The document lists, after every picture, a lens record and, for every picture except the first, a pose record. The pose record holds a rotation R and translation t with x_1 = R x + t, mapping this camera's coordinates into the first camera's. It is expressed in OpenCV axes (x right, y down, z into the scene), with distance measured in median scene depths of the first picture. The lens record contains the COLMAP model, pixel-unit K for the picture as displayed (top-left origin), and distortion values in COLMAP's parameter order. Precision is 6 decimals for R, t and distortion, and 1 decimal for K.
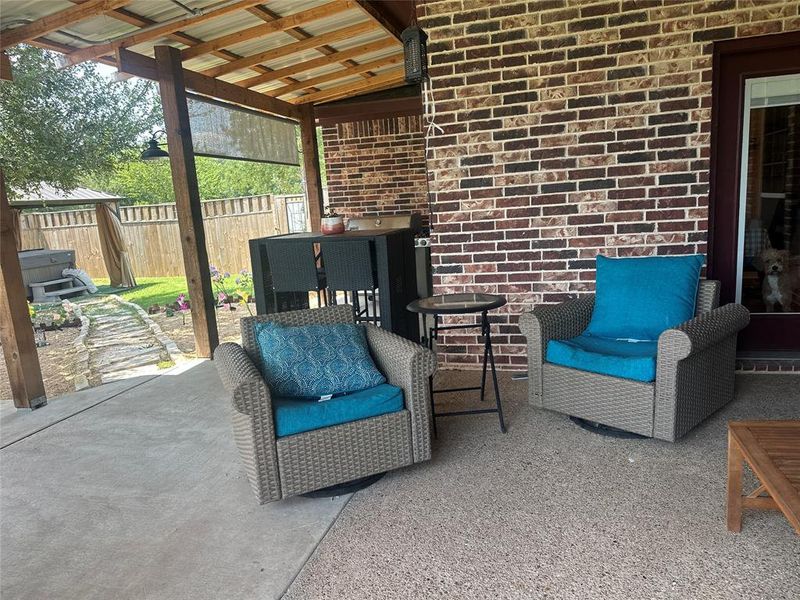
lens RADIAL K [[572.6, 0, 403.8], [0, 572.6, 306.0], [0, 0, 1]] dist [0.000599, 0.004587]
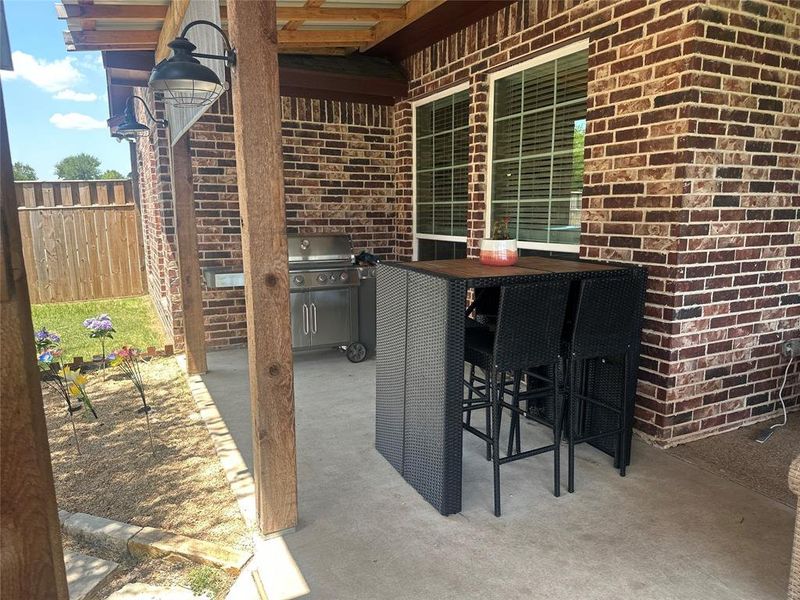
lens RADIAL K [[572.6, 0, 402.2], [0, 572.6, 294.9], [0, 0, 1]] dist [0.000599, 0.004587]
pose [[0.728197, -0.034970, 0.684475, -0.740319], [0.073942, 0.996877, -0.027734, -0.098652], [-0.681368, 0.070807, 0.728508, 0.742641]]
